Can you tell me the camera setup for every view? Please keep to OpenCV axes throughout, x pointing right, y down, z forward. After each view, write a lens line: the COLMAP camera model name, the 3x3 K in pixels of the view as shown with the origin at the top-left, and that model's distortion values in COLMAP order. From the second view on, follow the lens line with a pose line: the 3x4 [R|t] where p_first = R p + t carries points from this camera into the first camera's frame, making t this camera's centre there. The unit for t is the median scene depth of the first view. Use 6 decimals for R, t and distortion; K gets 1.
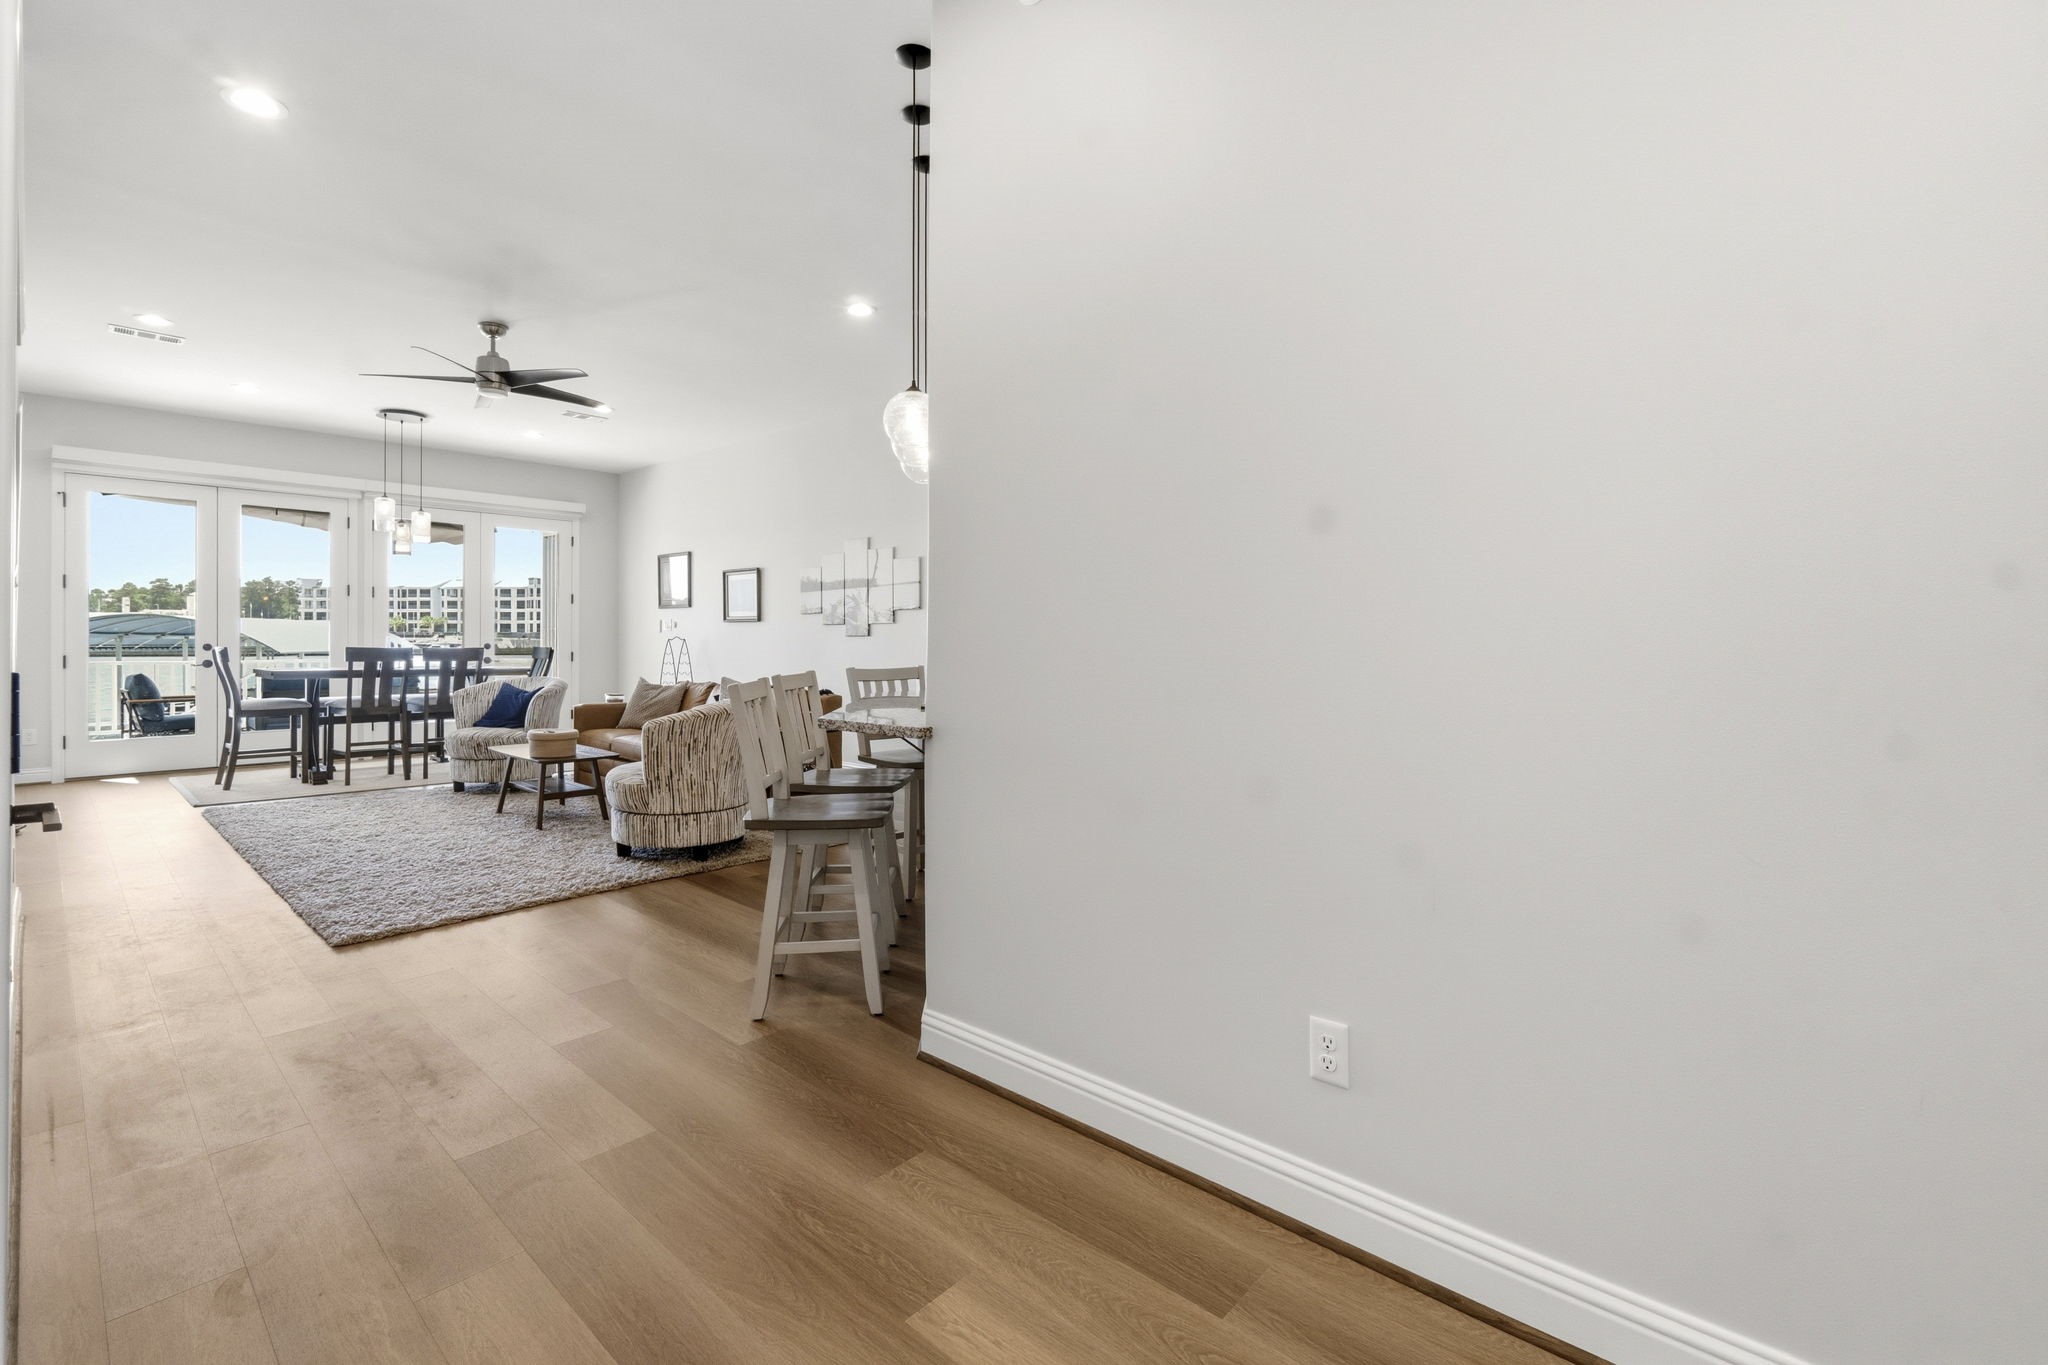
lens RADIAL K [[879.9, 0, 1020.9], [0, 879.9, 638.8], [0, 0, 1]] dist [-0.006584, -0.002252]
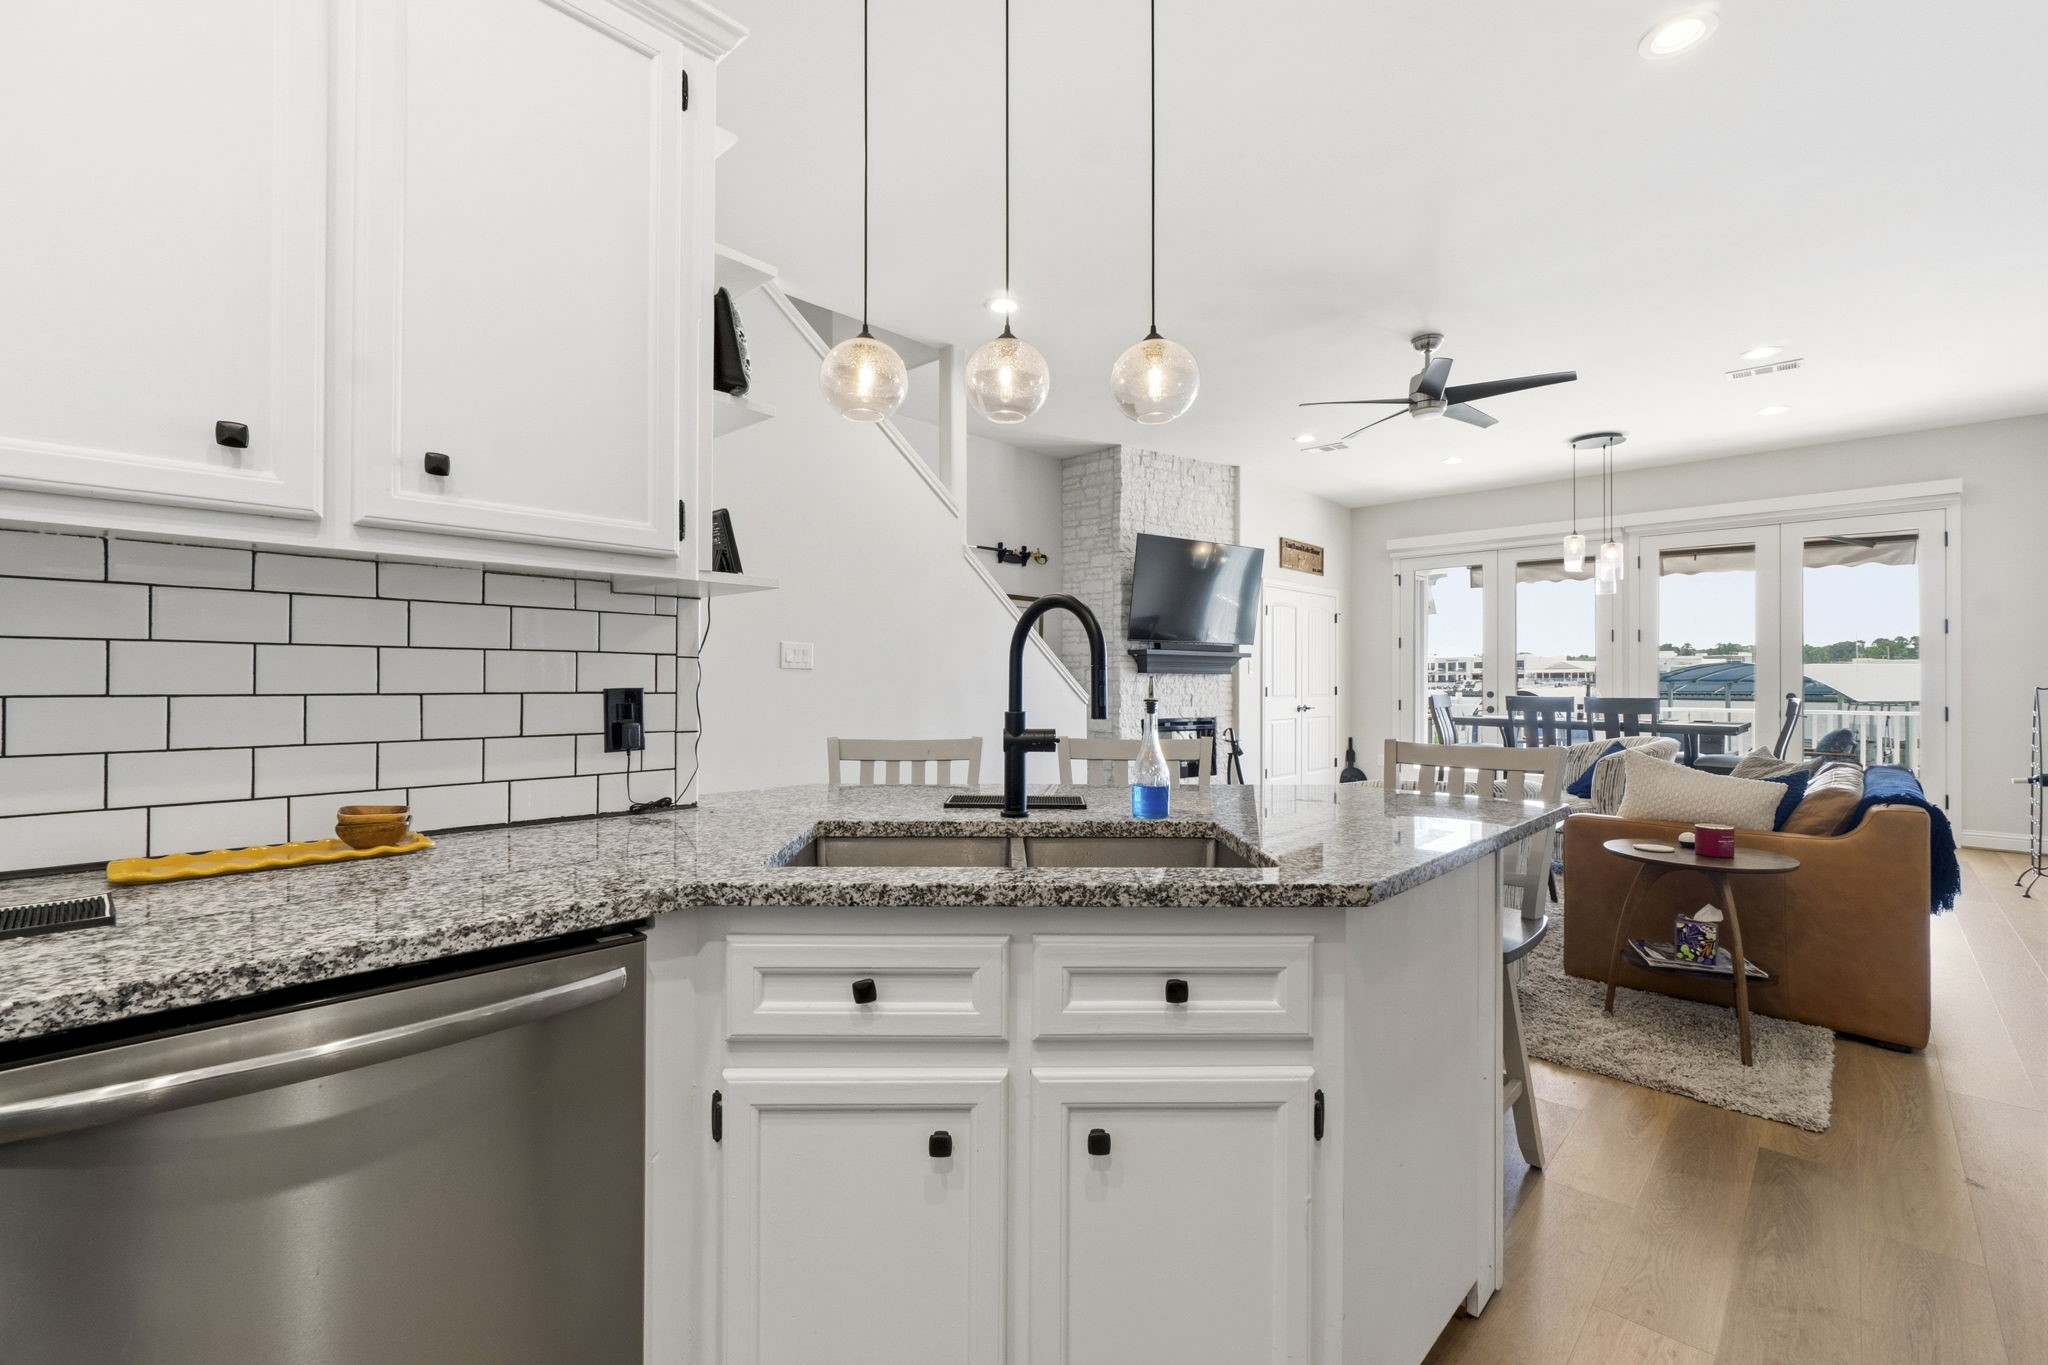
lens RADIAL K [[879.9, 0, 1014.0], [0, 879.9, 675.1], [0, 0, 1]] dist [-0.006584, -0.002252]
pose [[-0.037046, -0.012389, -0.999237, 0.220191], [0.000293, 0.999923, -0.012408, -0.002005], [0.999314, -0.000752, -0.037040, 0.440184]]
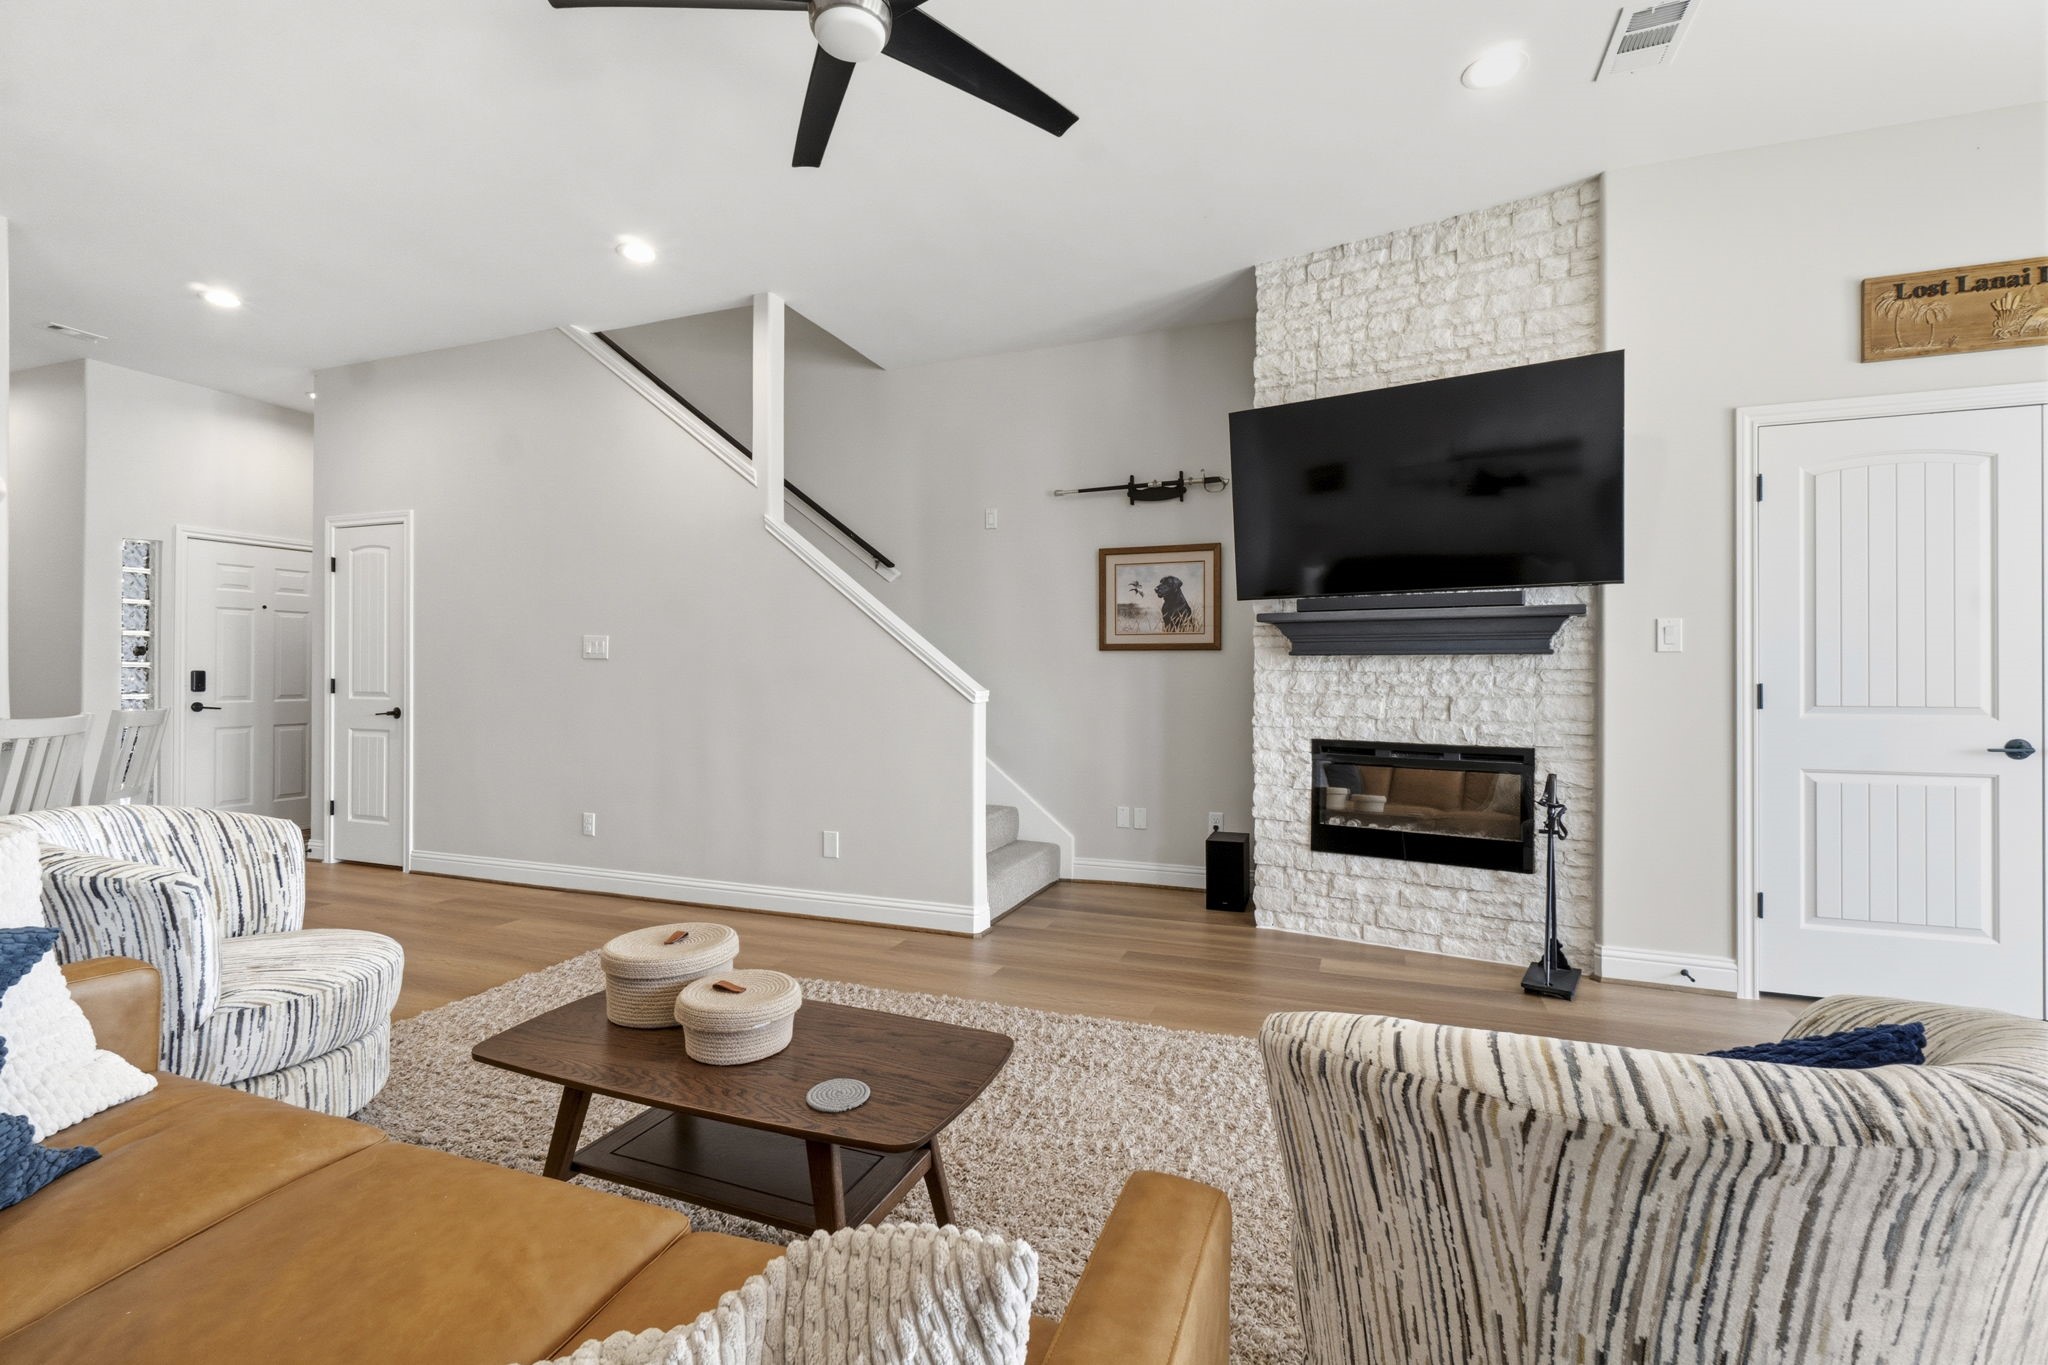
lens RADIAL K [[879.9, 0, 1021.5], [0, 879.9, 675.4], [0, 0, 1]] dist [-0.006584, -0.002252]
pose [[-0.933195, -0.006570, -0.359310, -0.393166], [-0.006170, 0.999978, -0.002261, -0.001631], [0.359317, 0.000107, -0.933216, 0.982024]]
